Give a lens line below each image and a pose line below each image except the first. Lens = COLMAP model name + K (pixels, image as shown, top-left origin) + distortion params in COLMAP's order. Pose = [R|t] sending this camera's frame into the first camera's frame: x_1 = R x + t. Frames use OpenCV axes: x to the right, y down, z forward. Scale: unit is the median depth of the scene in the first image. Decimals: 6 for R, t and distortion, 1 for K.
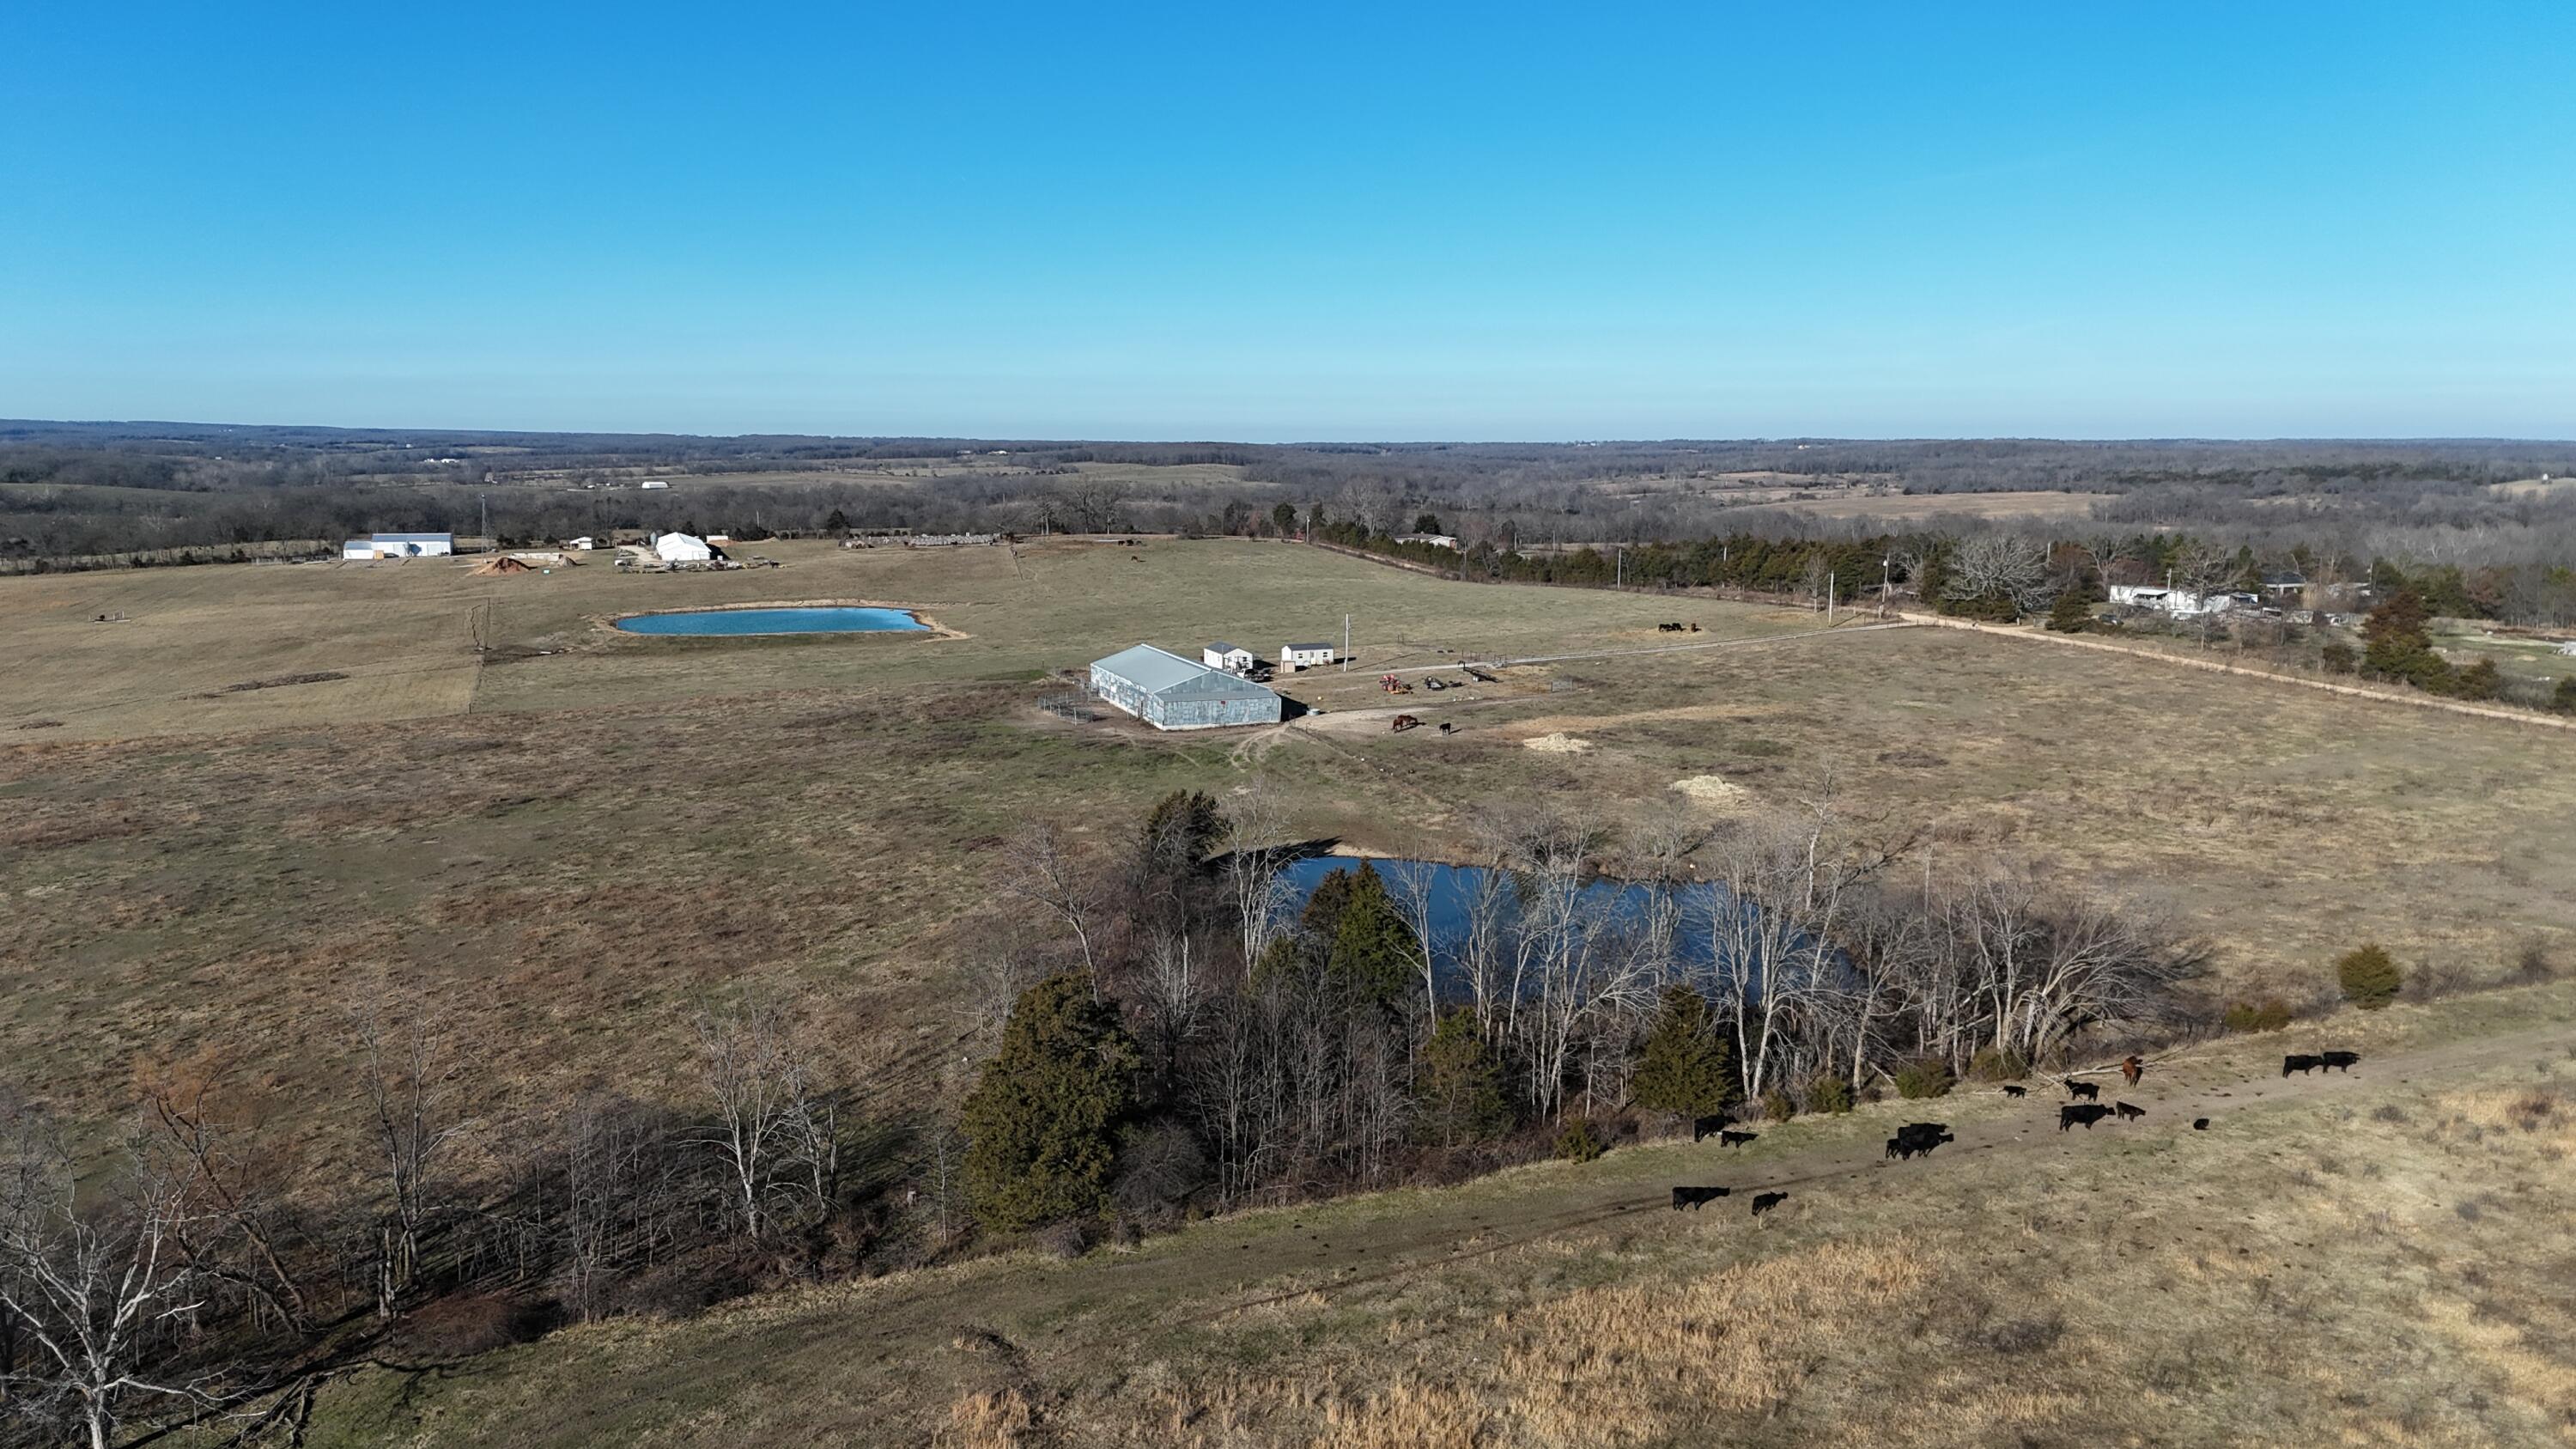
lens RADIAL K [[1856.4, 0, 1288.0], [0, 1856.4, 724.5], [0, 0, 1]] dist [0.099678, -0.111099]
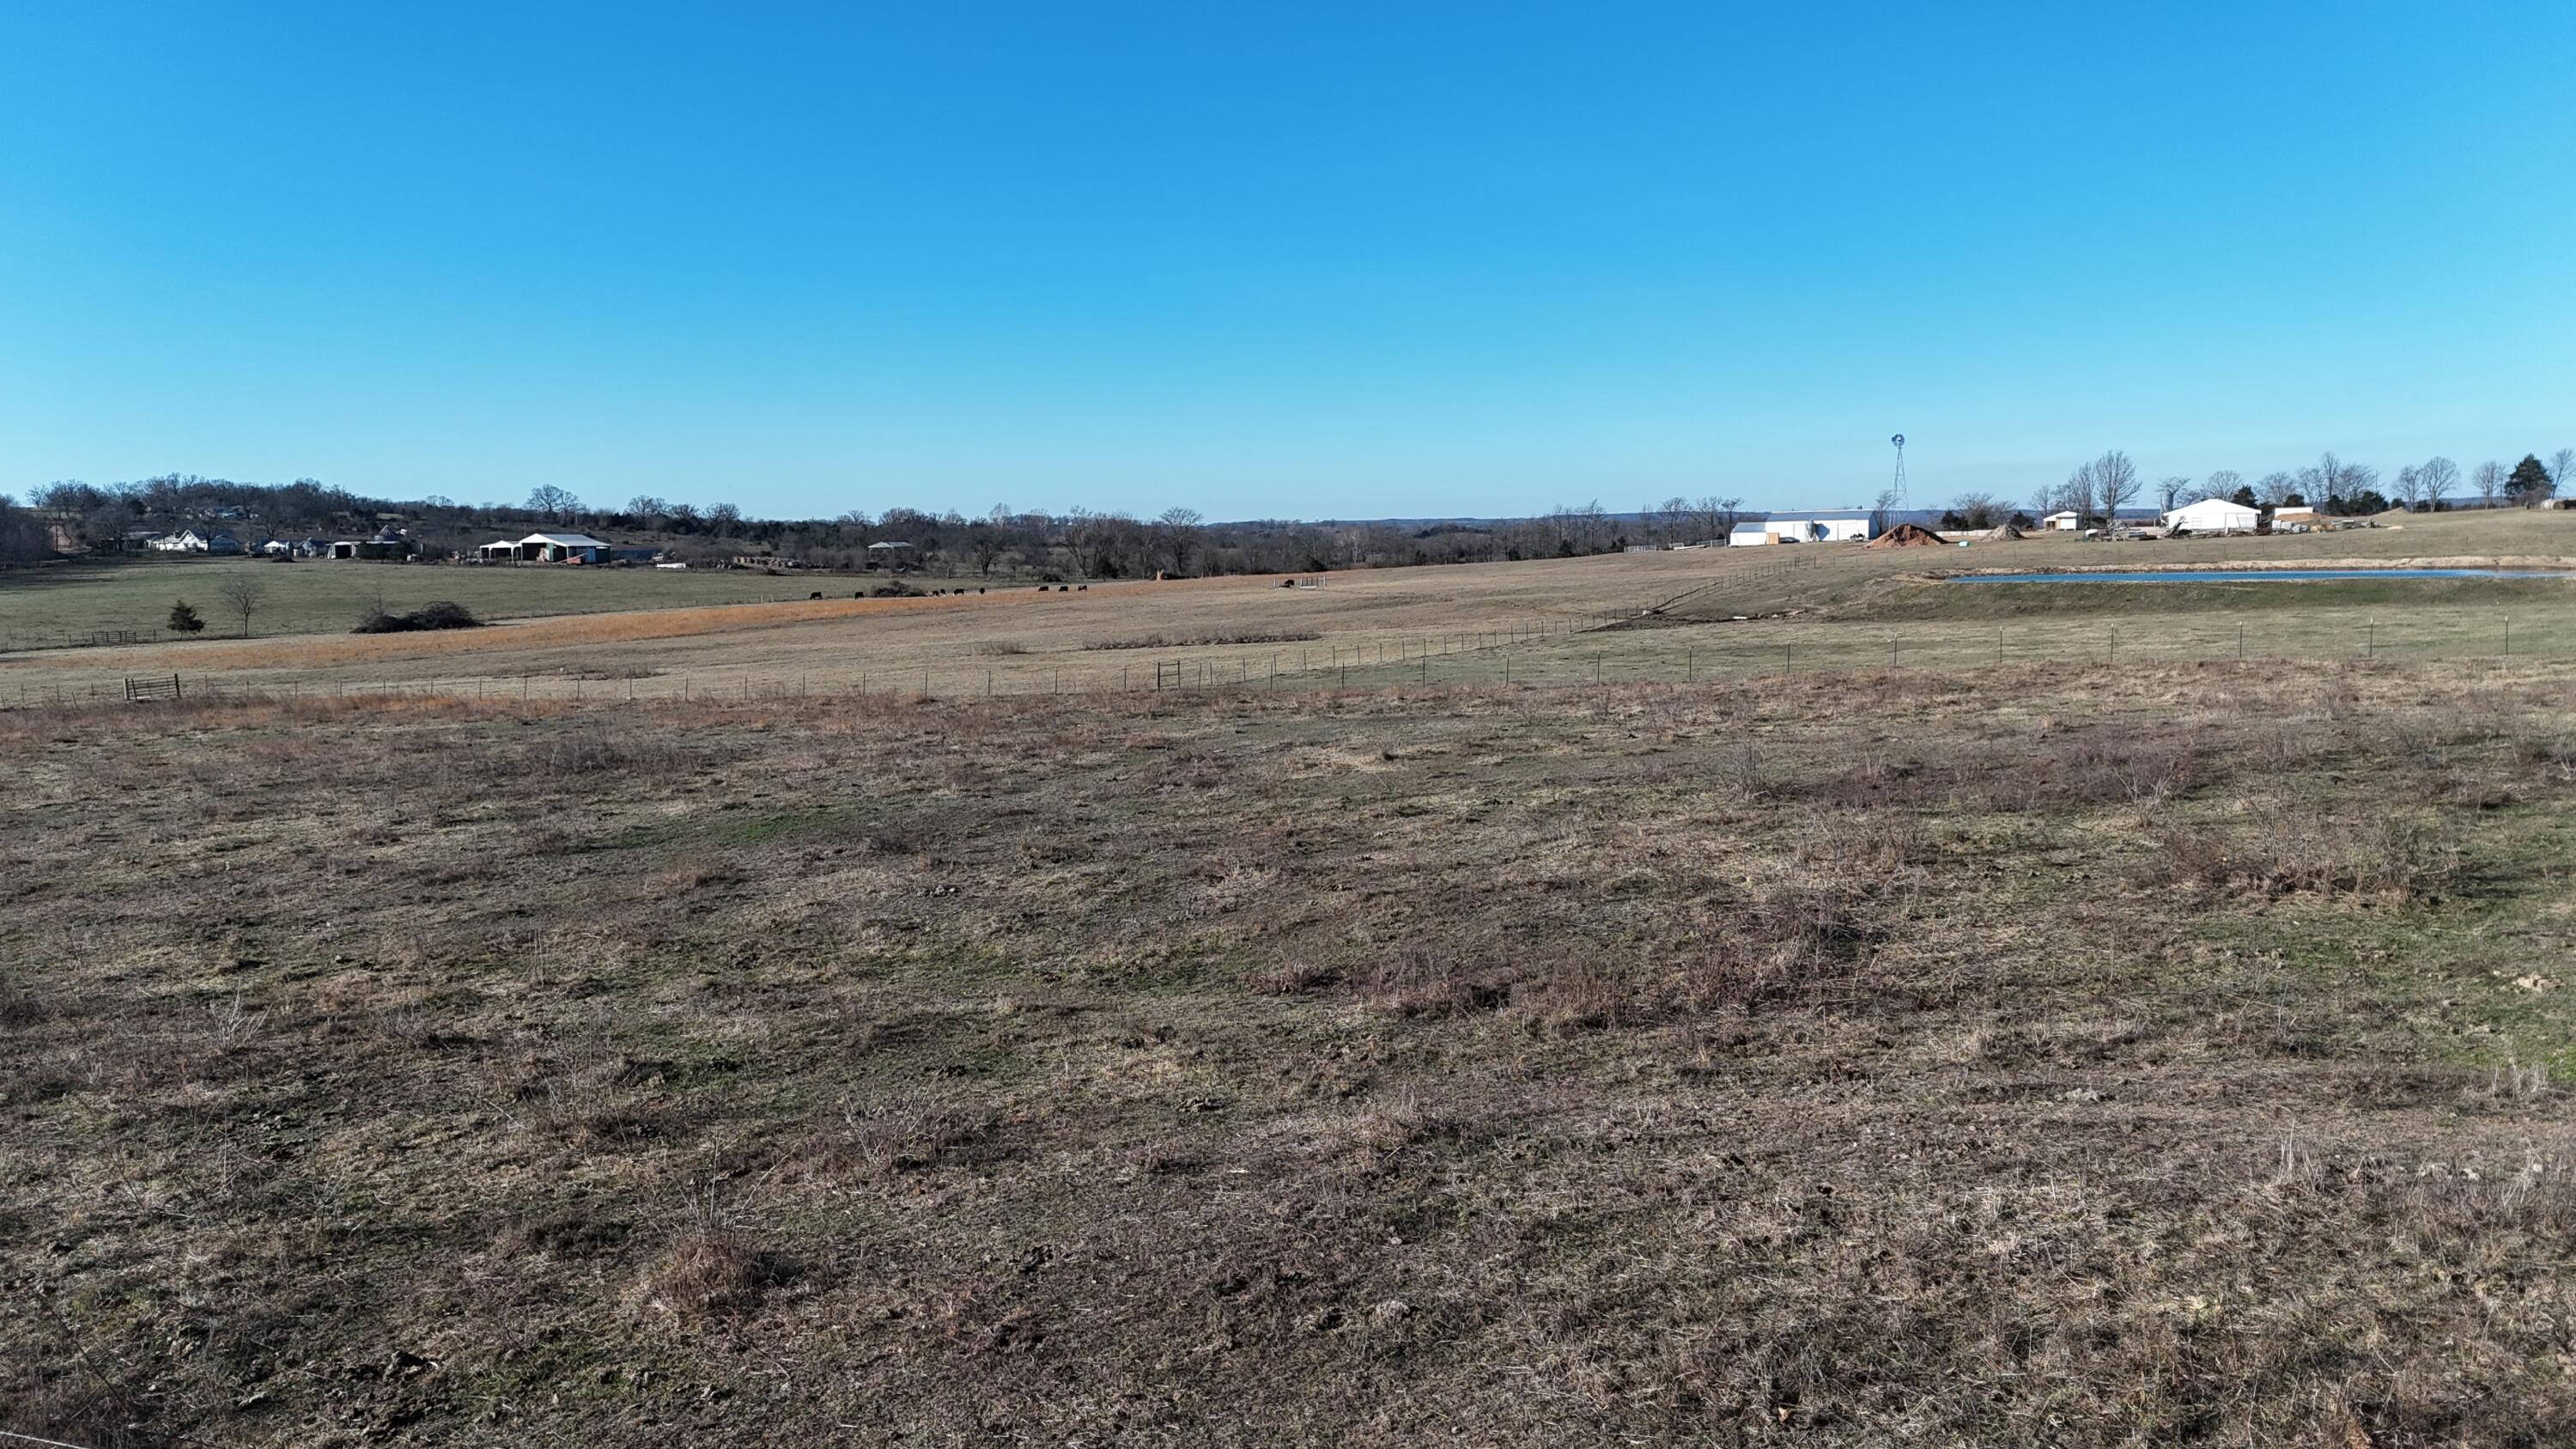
lens RADIAL K [[1856.4, 0, 1288.0], [0, 1856.4, 724.5], [0, 0, 1]] dist [0.099678, -0.111099]
pose [[0.682968, 0.057214, -0.728204, -0.086147], [-0.088350, 0.996079, -0.004602, 0.000107], [0.725085, 0.067480, 0.685345, 0.384450]]
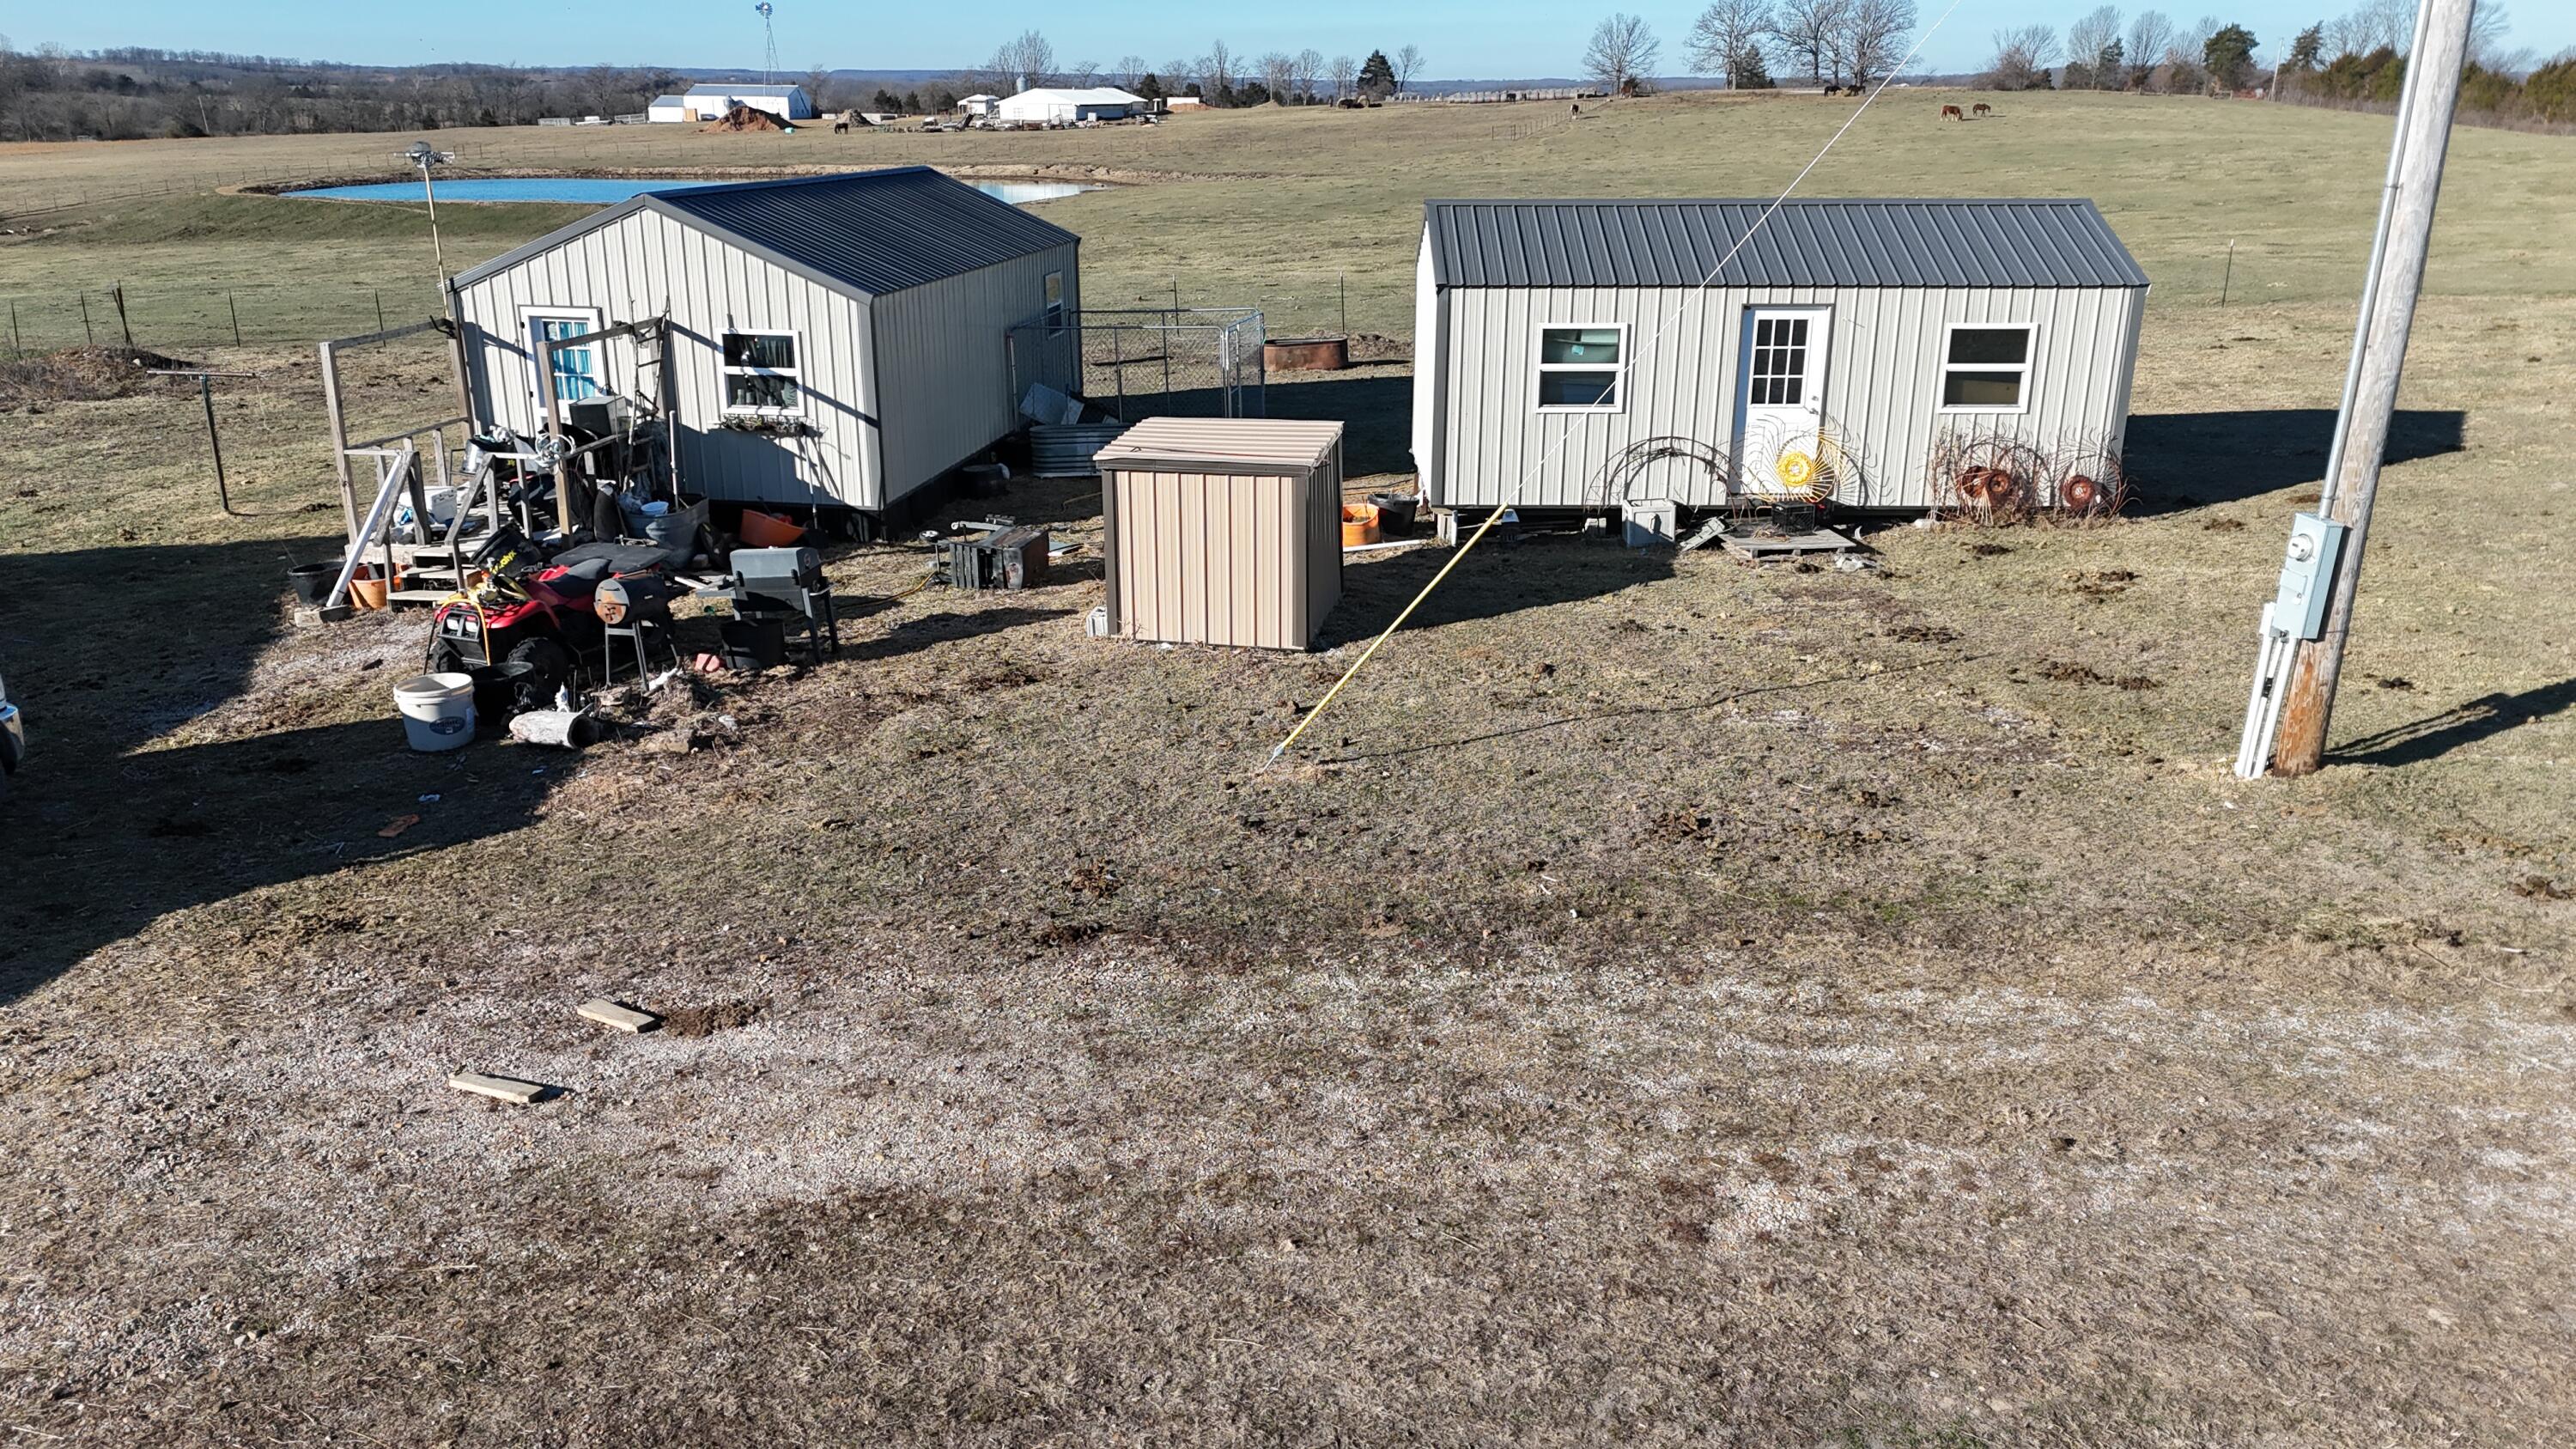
lens RADIAL K [[1856.4, 0, 1288.0], [0, 1856.4, 724.5], [0, 0, 1]] dist [0.099678, -0.111099]
pose [[0.894056, 0.141646, -0.424970, 0.014775], [-0.065549, 0.979847, 0.188688, -0.018646], [0.443133, -0.140842, 0.885323, 0.478244]]
